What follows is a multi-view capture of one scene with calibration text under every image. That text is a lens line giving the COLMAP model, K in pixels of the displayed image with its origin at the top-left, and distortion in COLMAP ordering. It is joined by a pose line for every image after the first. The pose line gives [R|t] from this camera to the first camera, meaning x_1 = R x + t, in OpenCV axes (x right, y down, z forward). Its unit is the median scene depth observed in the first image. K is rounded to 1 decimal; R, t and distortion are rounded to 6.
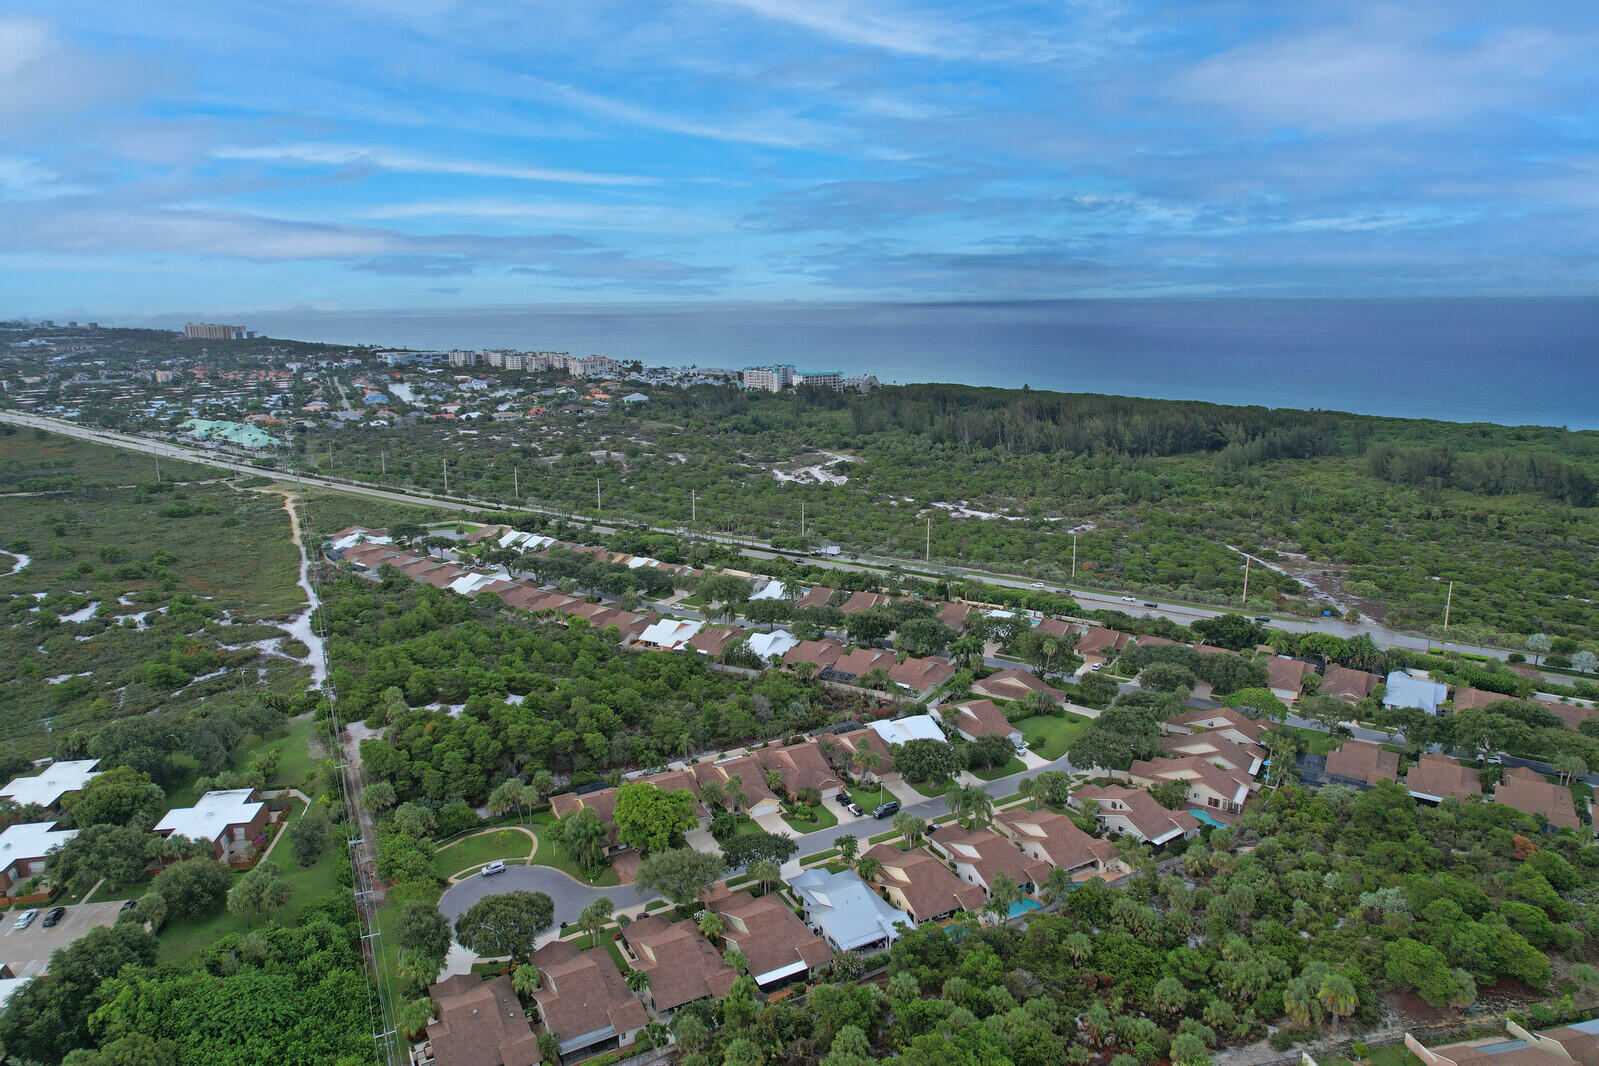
lens RADIAL K [[995.5, 0, 799.5], [0, 995.5, 533.0], [0, 0, 1]] dist [-0.048283, 0.000312]
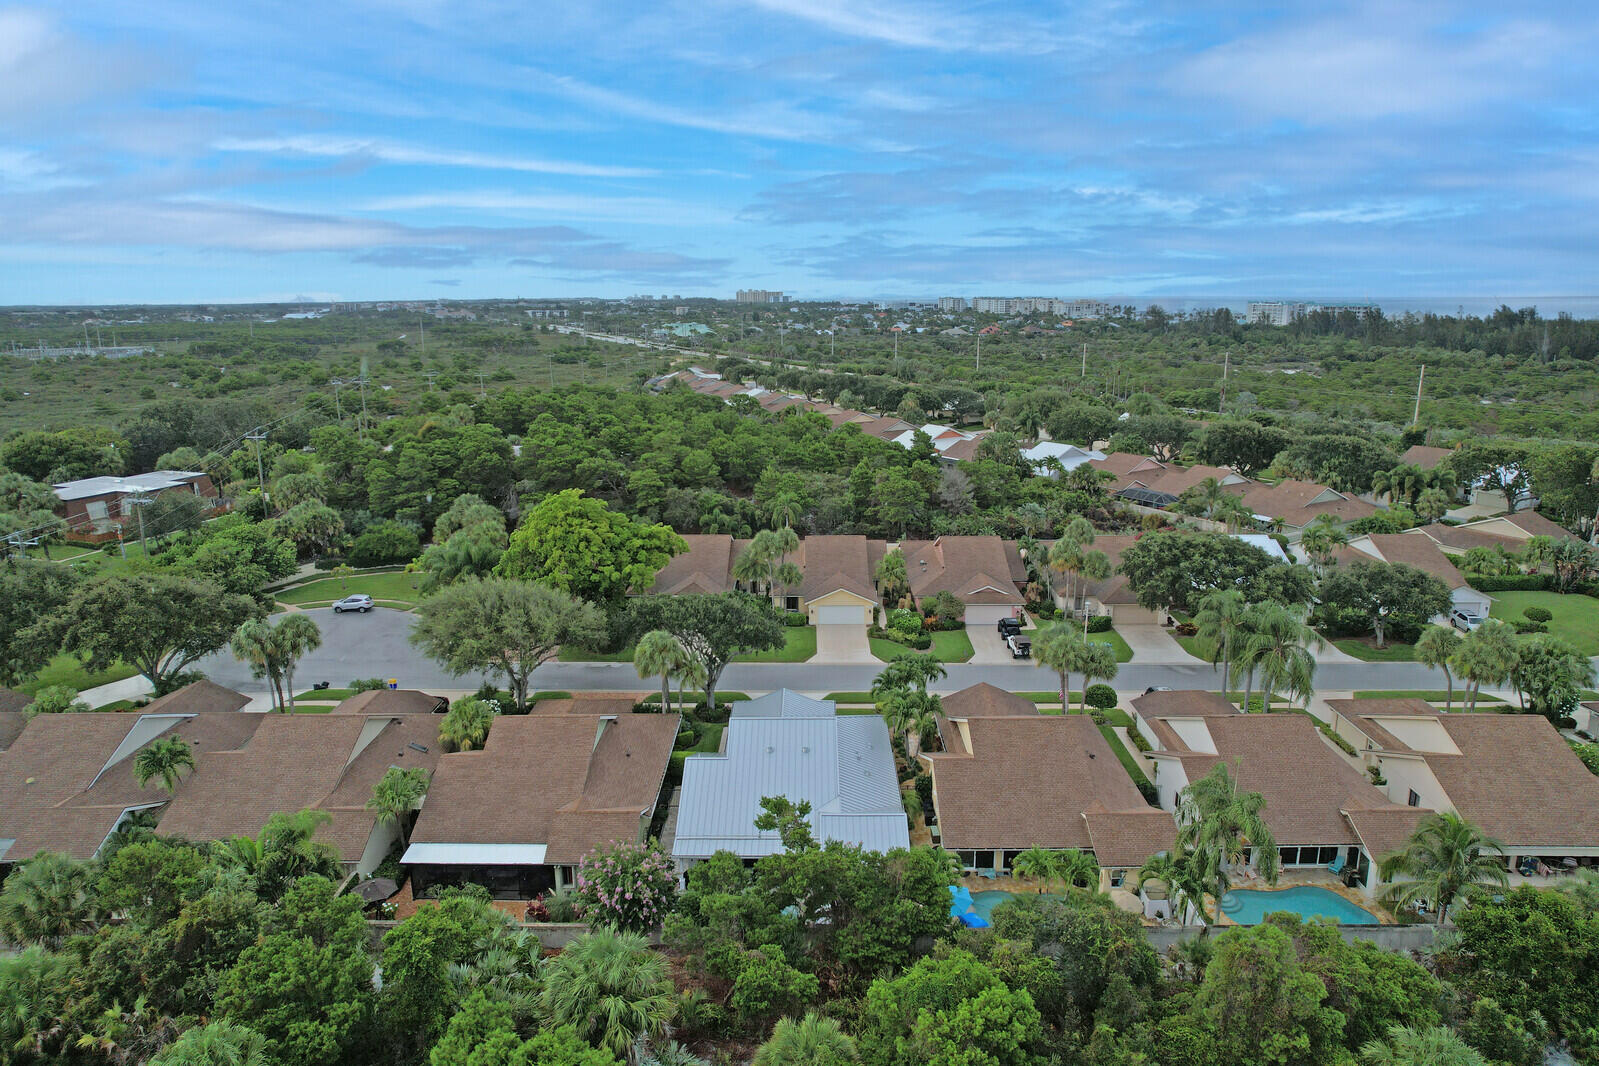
lens RADIAL K [[995.5, 0, 799.5], [0, 995.5, 533.0], [0, 0, 1]] dist [-0.048283, 0.000312]
pose [[0.871753, 0.112489, -0.476857, 0.194424], [-0.107800, 0.993473, 0.037286, 0.232735], [0.477939, 0.018901, 0.878190, 0.567743]]
